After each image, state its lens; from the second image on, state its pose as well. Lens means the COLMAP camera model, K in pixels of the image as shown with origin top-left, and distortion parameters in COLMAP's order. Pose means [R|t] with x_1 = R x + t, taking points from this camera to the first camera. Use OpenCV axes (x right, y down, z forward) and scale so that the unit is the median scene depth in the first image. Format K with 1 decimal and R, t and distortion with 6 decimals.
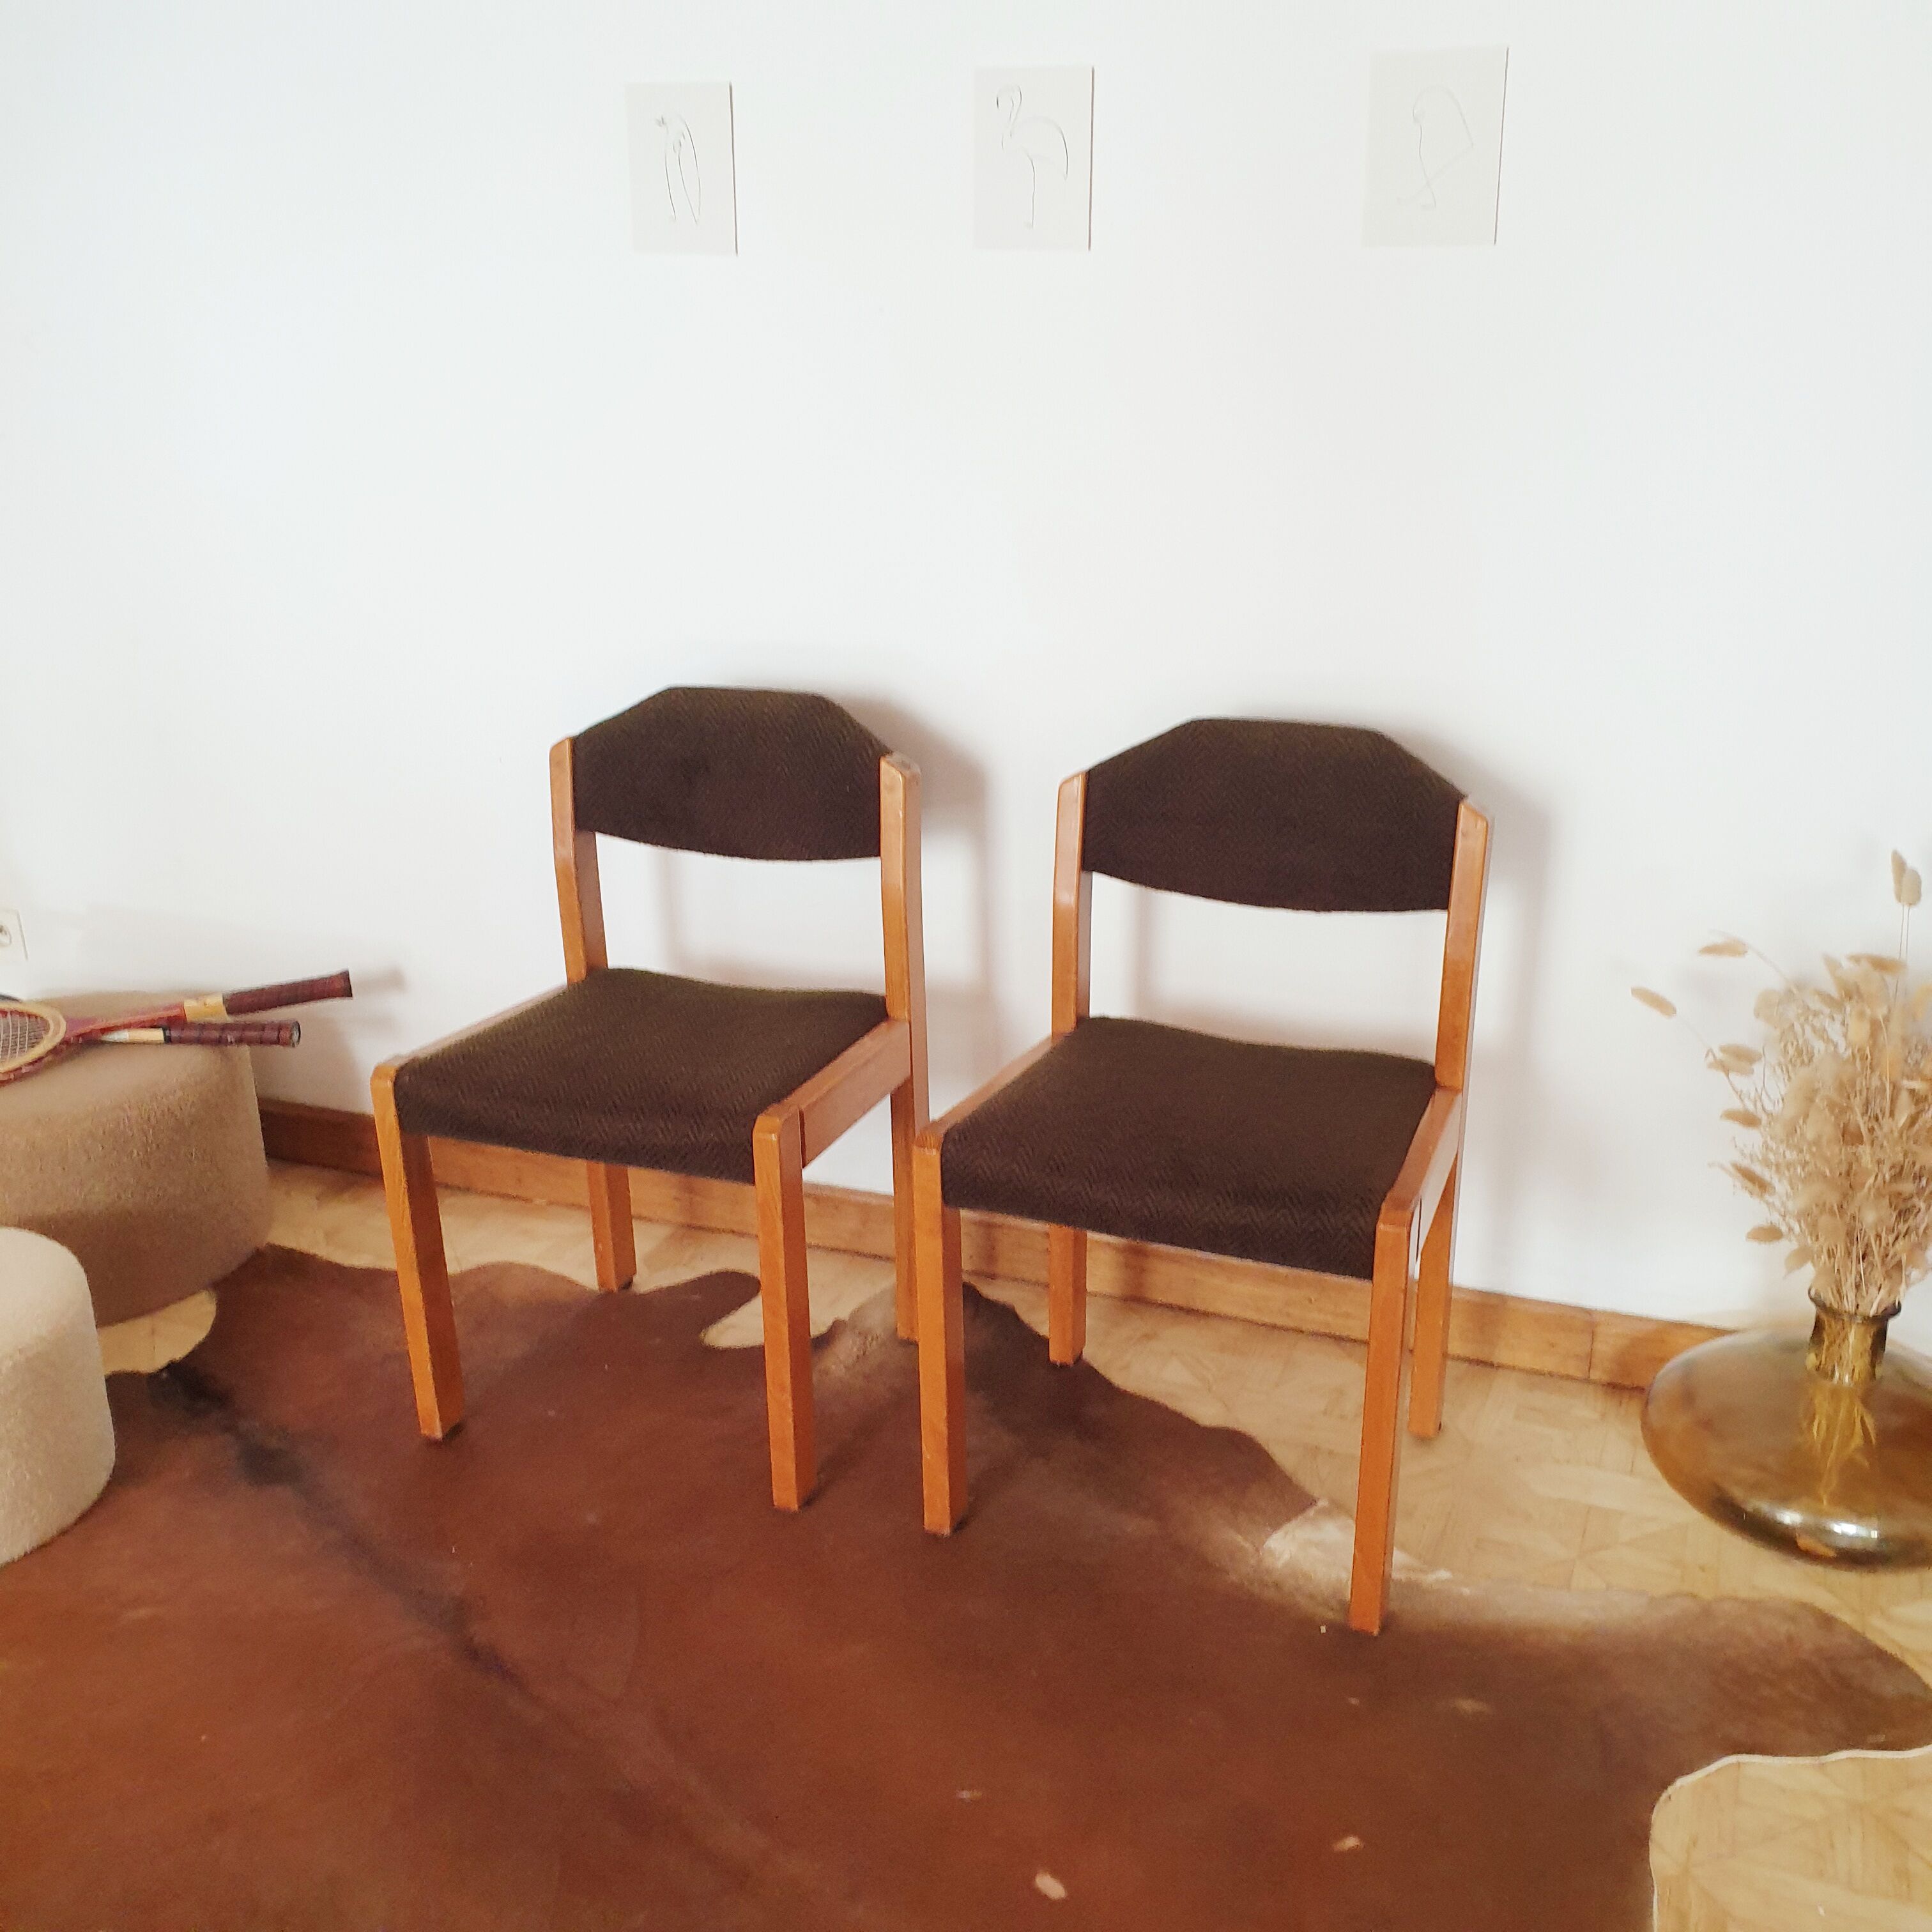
lens RADIAL K [[1976.6, 0, 988.7], [0, 1976.6, 1006.3], [0, 0, 1]] dist [0.192103, -0.551983]
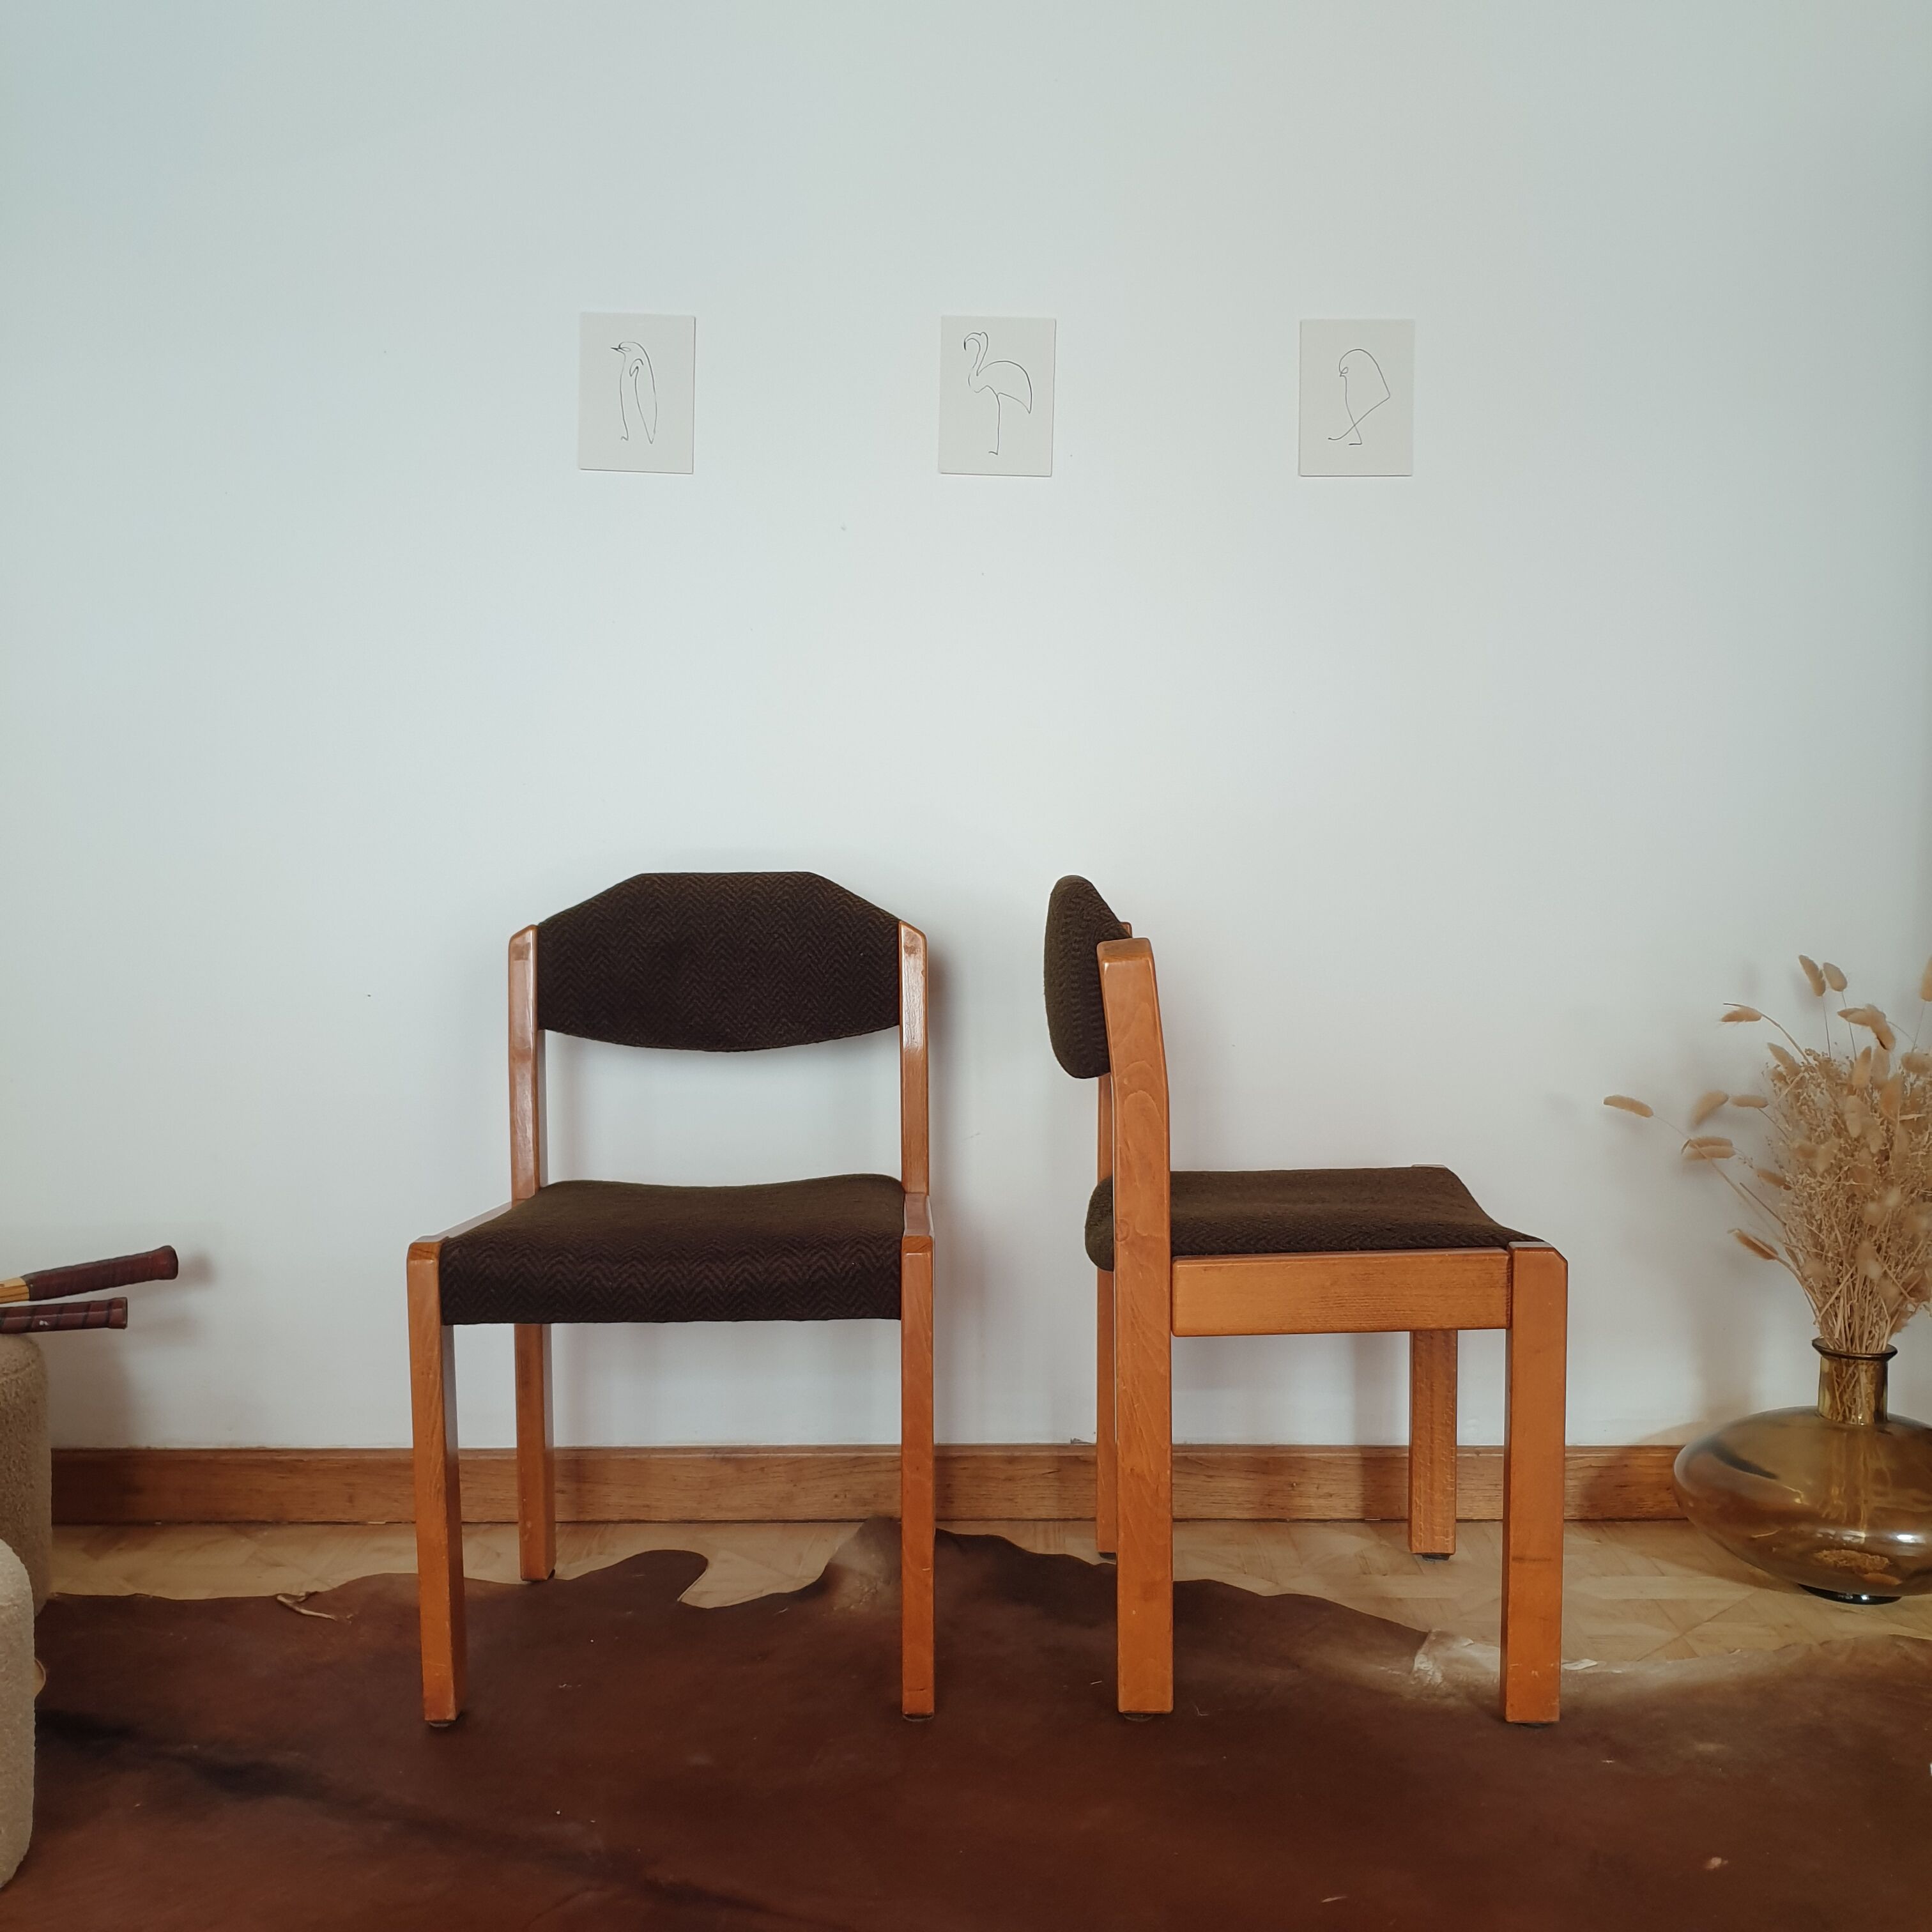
lens RADIAL K [[2008.1, 0, 992.1], [0, 2008.1, 975.0], [0, 0, 1]] dist [0.041183, -0.037610]
pose [[0.930026, -0.007907, 0.367408, -0.376636], [0.115451, 0.955437, -0.271682, 0.177021], [-0.348887, 0.295089, 0.889495, 0.099099]]
